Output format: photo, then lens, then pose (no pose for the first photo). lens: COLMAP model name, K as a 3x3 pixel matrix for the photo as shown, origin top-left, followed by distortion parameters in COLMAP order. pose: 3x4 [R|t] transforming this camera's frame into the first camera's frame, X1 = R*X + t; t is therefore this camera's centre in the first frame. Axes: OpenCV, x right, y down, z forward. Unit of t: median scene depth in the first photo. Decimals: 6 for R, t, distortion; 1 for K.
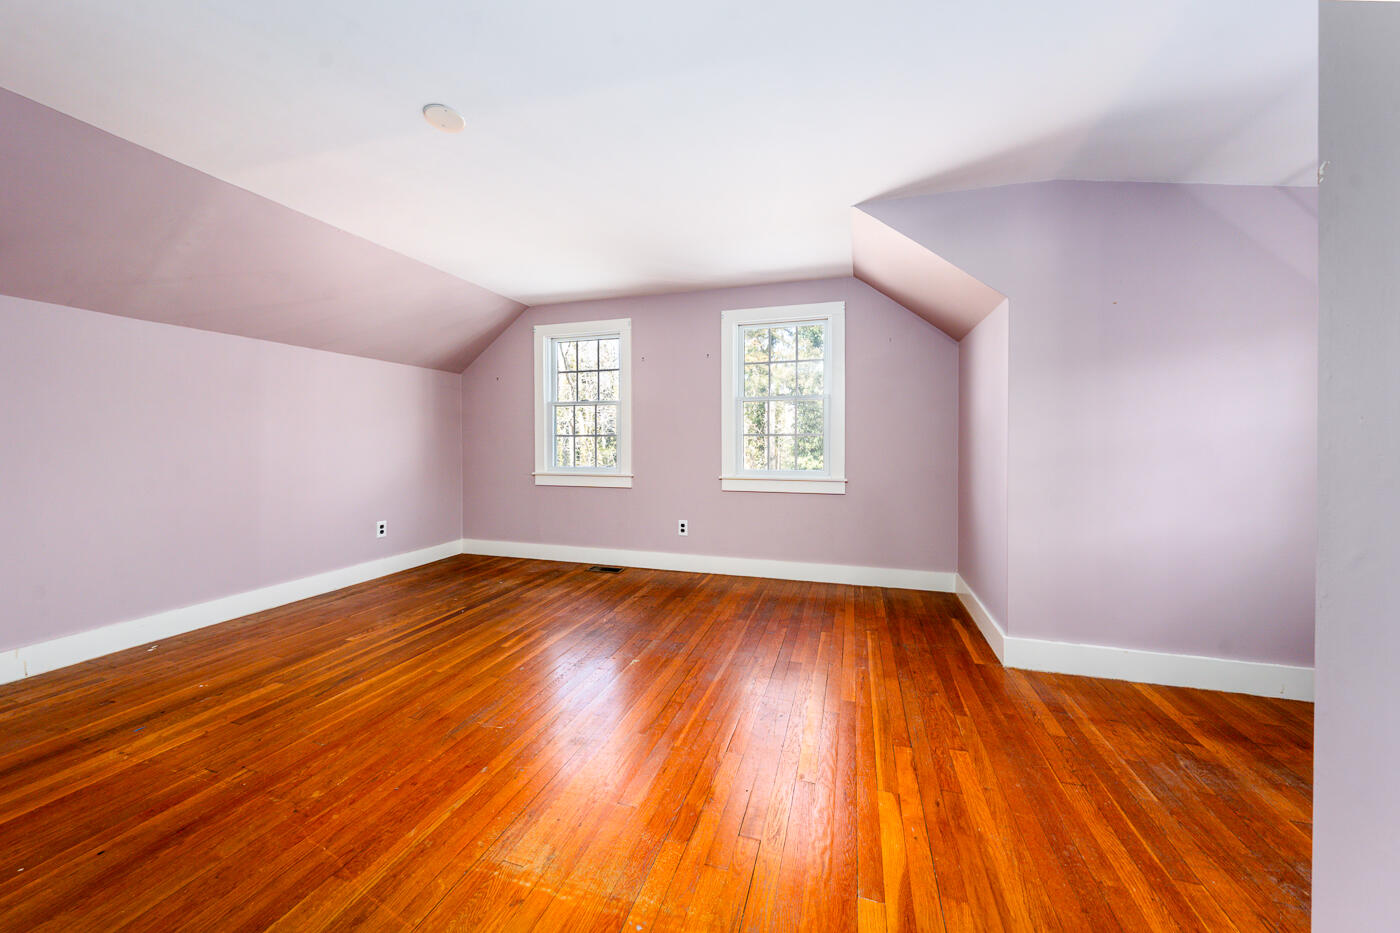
lens RADIAL K [[484.1, 0, 702.1], [0, 484.1, 453.9], [0, 0, 1]] dist [-0.008744, 0.000015]
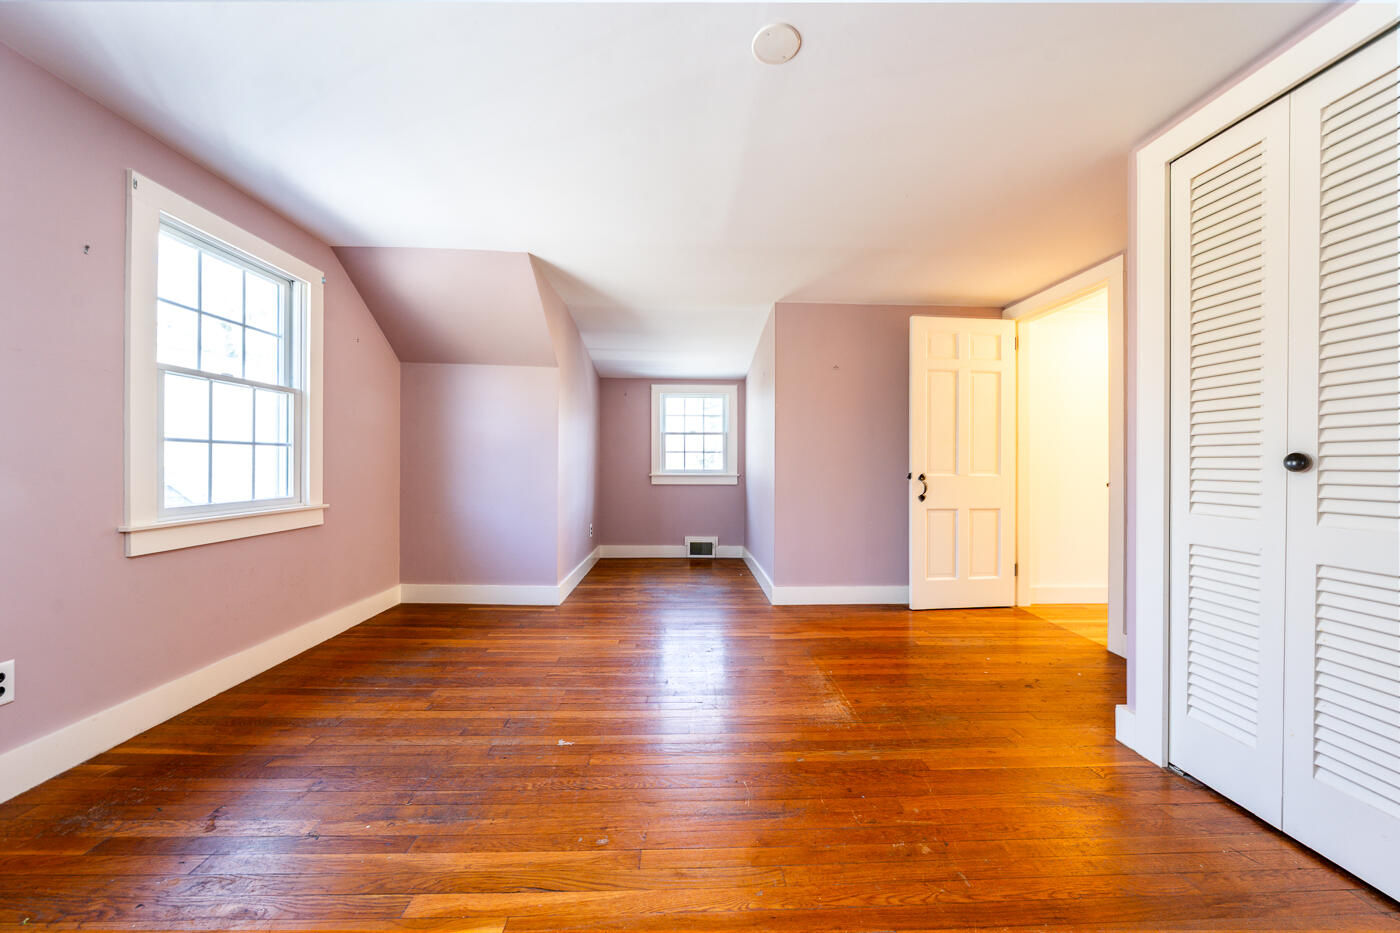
lens RADIAL K [[484.1, 0, 697.2], [0, 484.1, 463.5], [0, 0, 1]] dist [-0.008744, 0.000015]
pose [[-0.332543, -0.004210, 0.943079, -1.395642], [0.008727, 0.999933, 0.007541, -0.031258], [-0.943048, 0.010738, -0.332484, 1.565552]]
